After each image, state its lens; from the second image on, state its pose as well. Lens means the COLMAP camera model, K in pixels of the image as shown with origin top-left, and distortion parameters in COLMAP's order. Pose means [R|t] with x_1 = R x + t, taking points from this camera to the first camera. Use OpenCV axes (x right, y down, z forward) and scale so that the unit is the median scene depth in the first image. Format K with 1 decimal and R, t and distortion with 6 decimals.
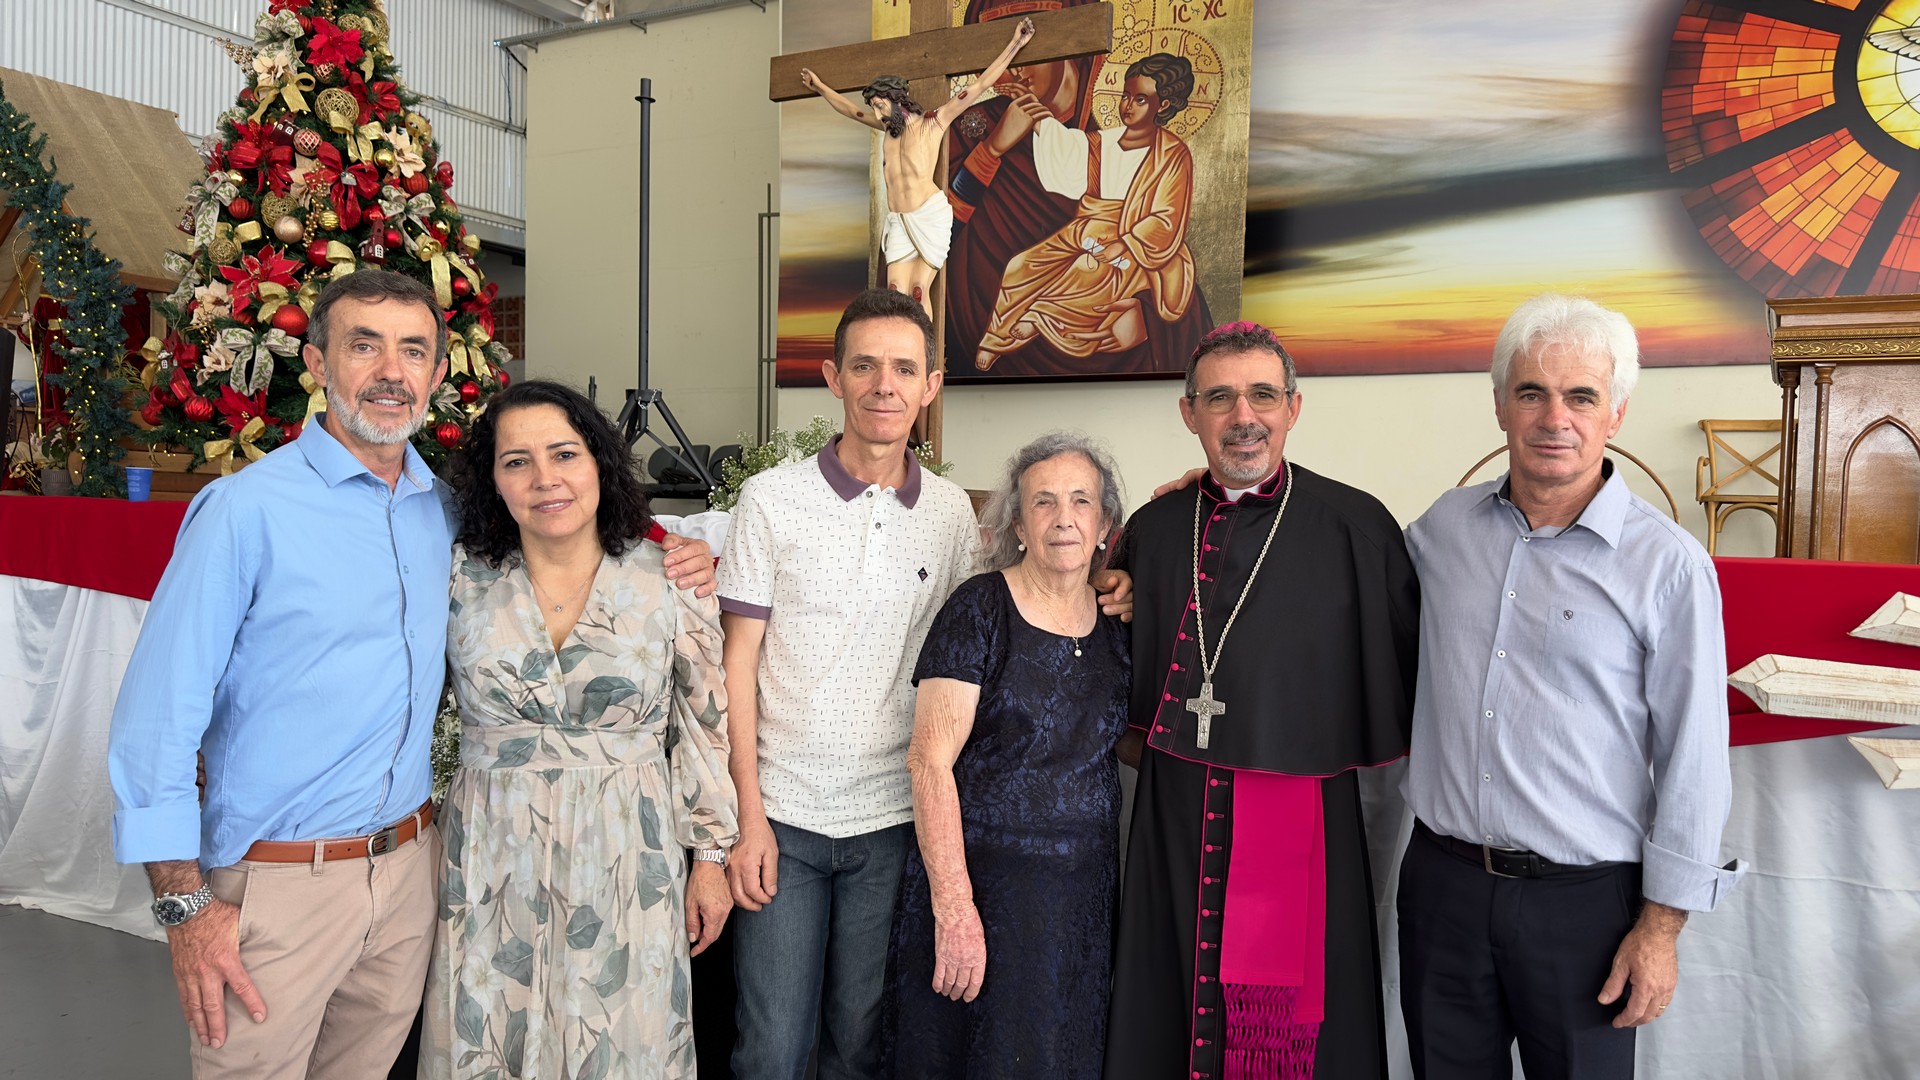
lens RADIAL K [[1365.4, 0, 1035.1], [0, 1365.4, 590.1], [0, 0, 1]] dist [0.080392, -0.116722]
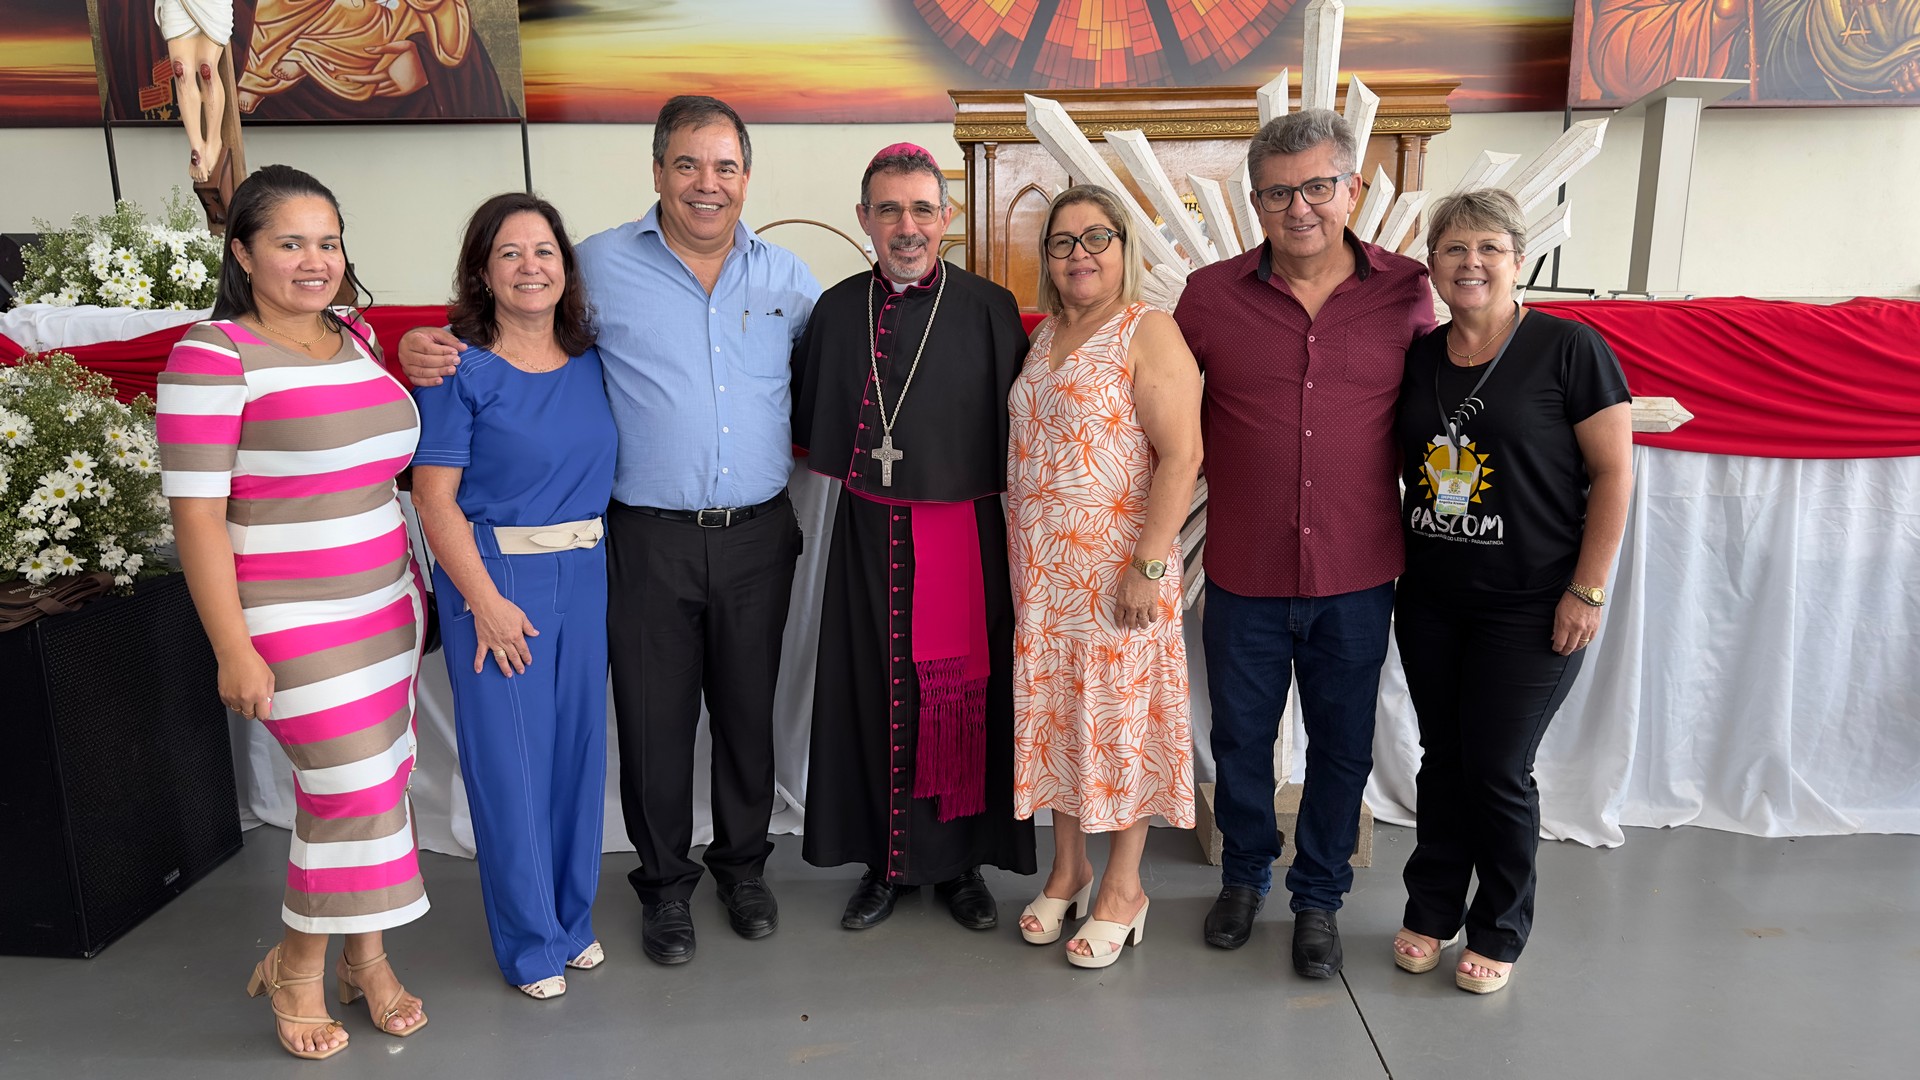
lens RADIAL K [[1326.8, 0, 964.7], [0, 1326.8, 553.5], [0, 0, 1]] dist [0.027055, -0.033623]
pose [[0.897632, -0.132838, 0.420252, -0.028003], [0.055019, 0.979813, 0.192194, -0.014795], [-0.437299, -0.149398, 0.886820, -0.121162]]
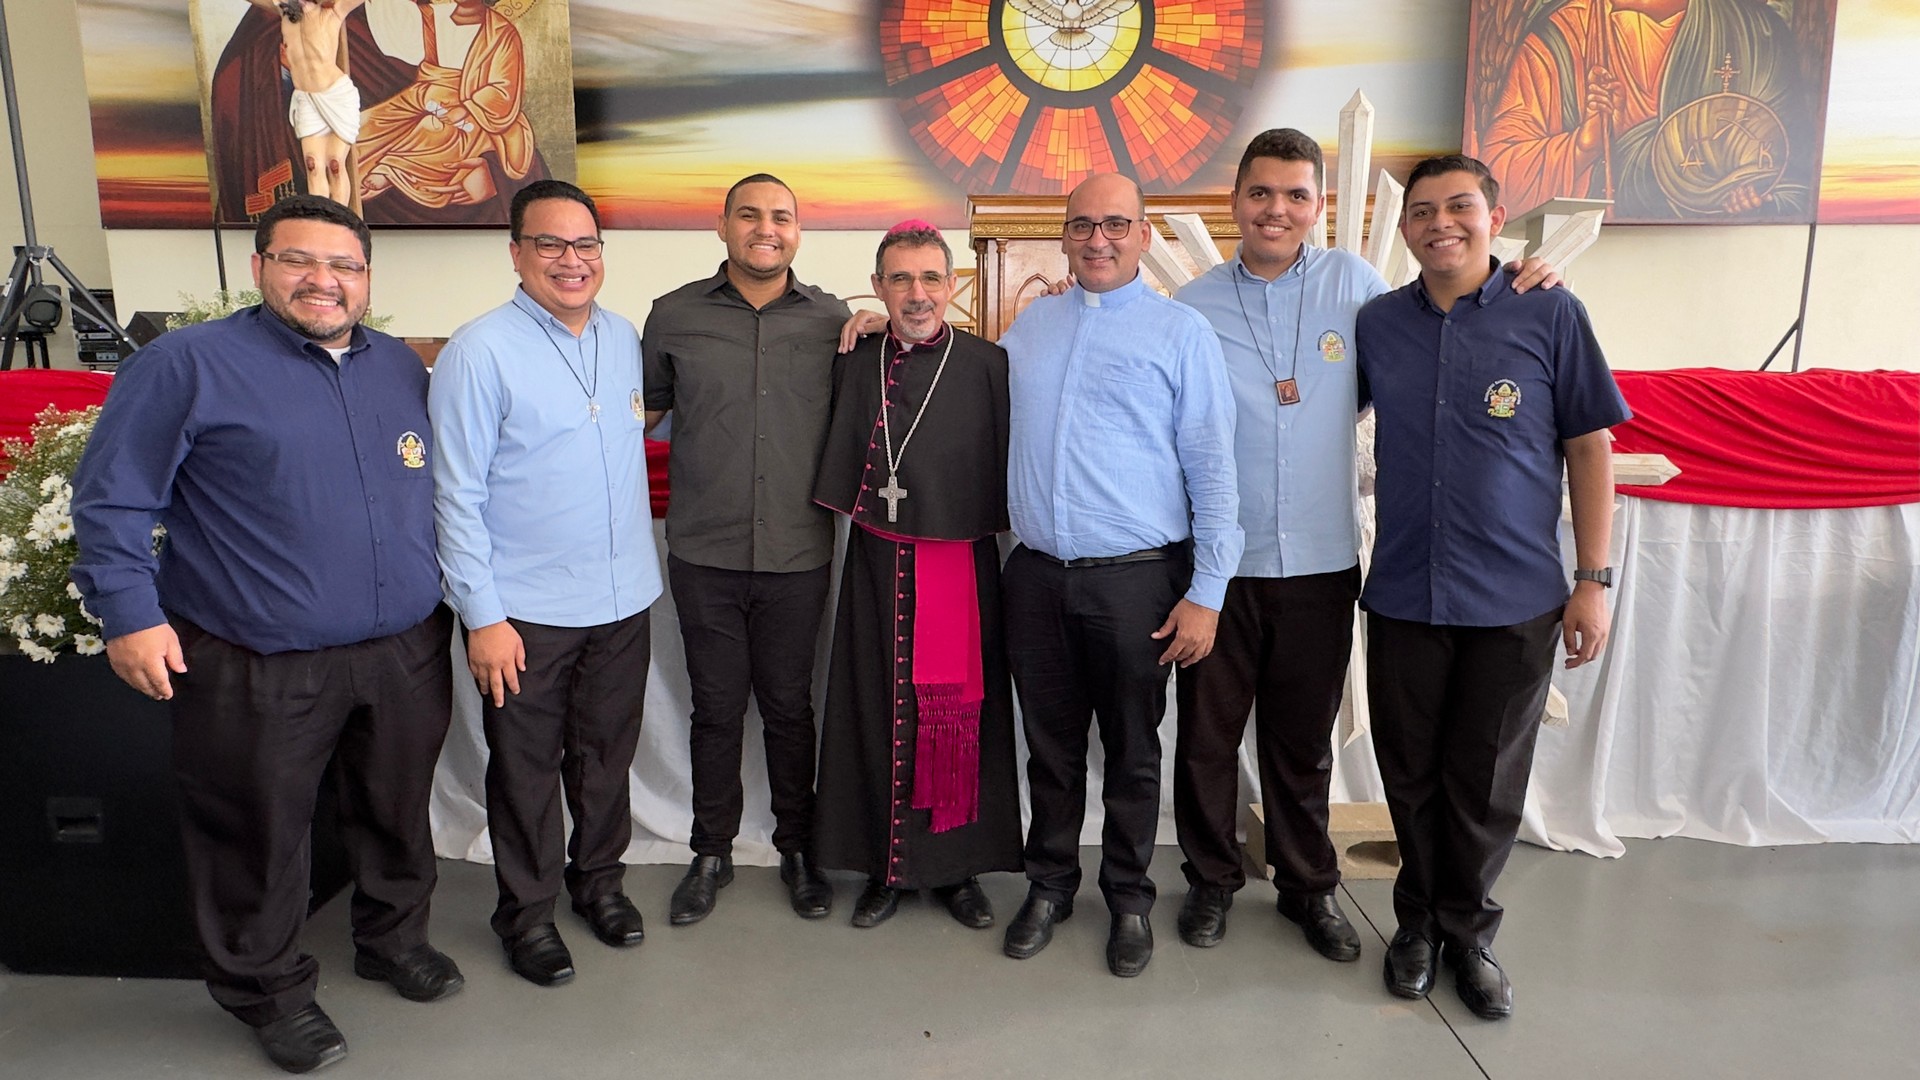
lens RADIAL K [[1106.0, 0, 936.8], [0, 1106.0, 544.7], [0, 0, 1]] dist [-0.004382, 0.001791]
pose [[0.884804, -0.112314, 0.452225, -0.060338], [0.050199, 0.987843, 0.147124, -0.007866], [-0.463252, -0.107475, 0.879686, -0.057858]]
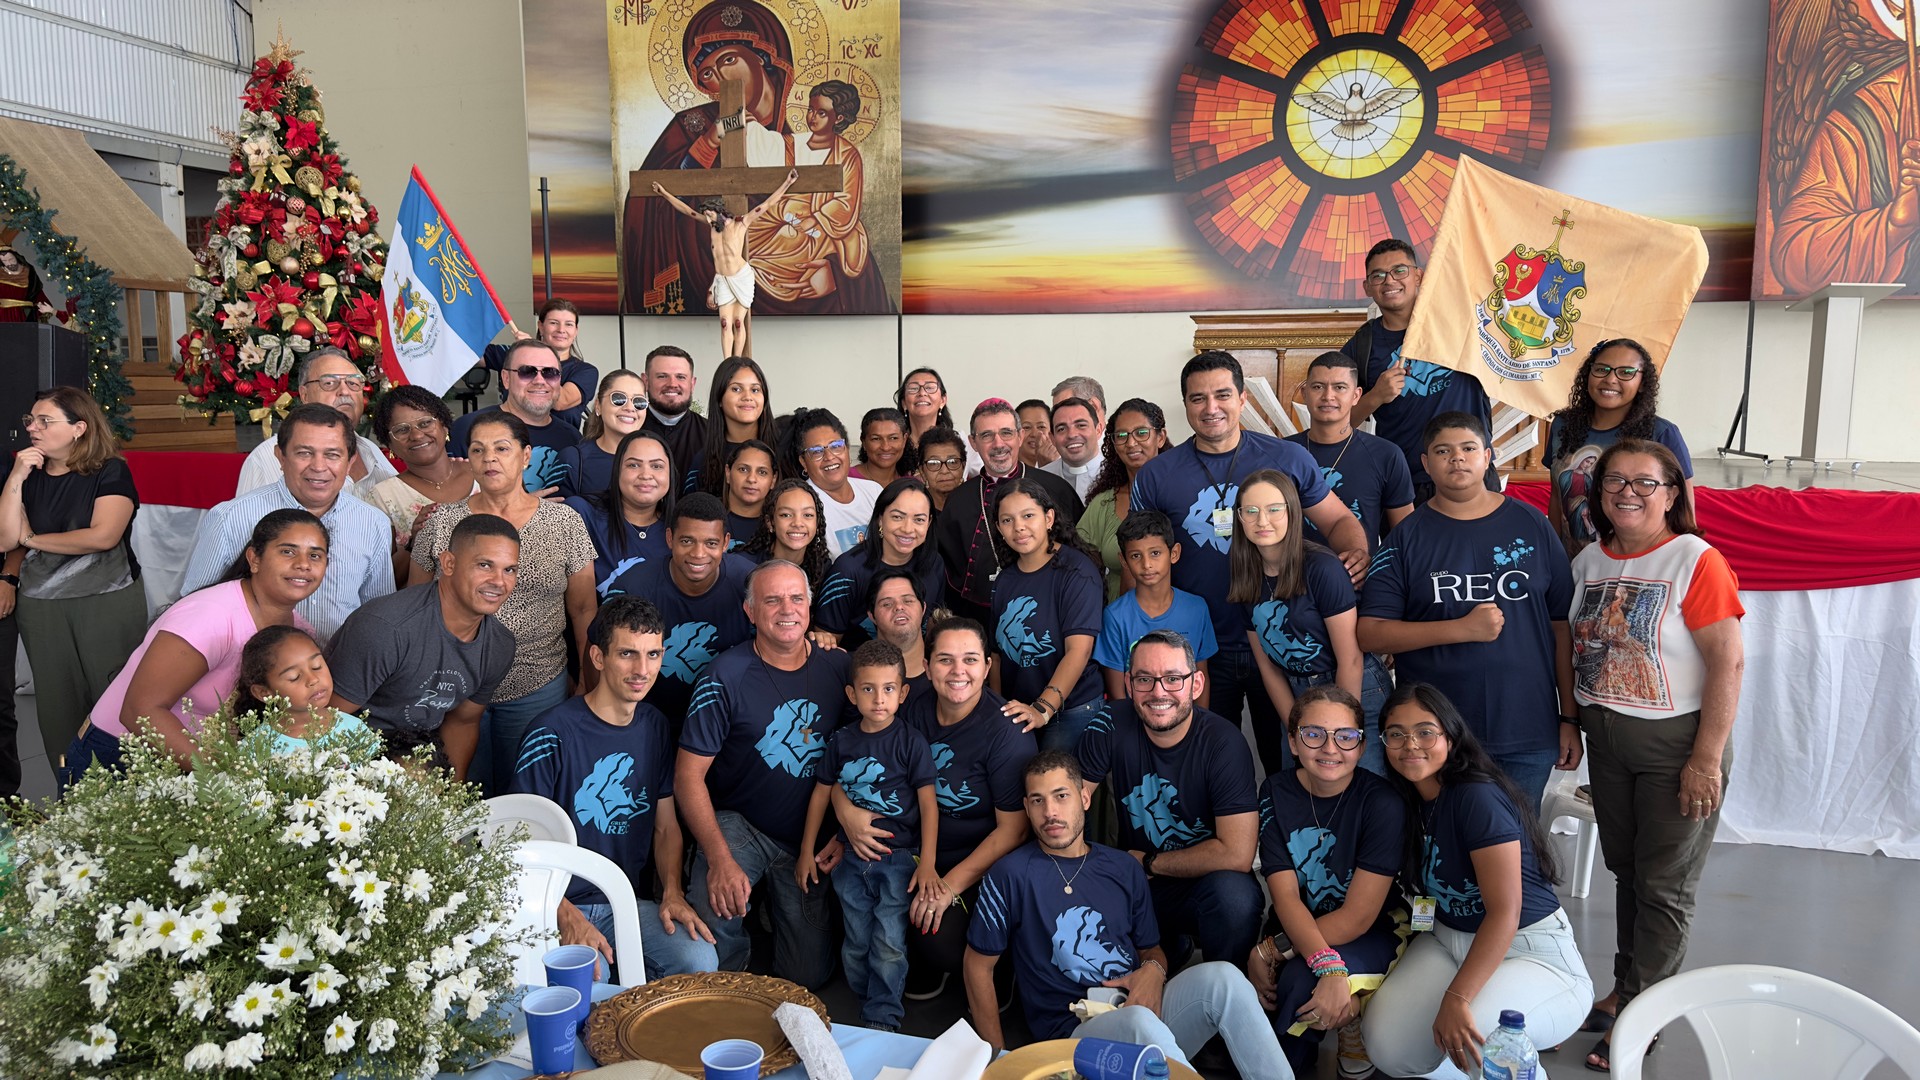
lens RADIAL K [[1332.7, 0, 960.0], [0, 1332.7, 540.0], [0, 0, 1]] dist [0.097866, -0.128660]
pose [[0.977692, -0.052231, 0.203446, -0.110183], [0.036293, 0.996029, 0.081301, -0.043740], [-0.206884, -0.072104, 0.975705, -0.489681]]
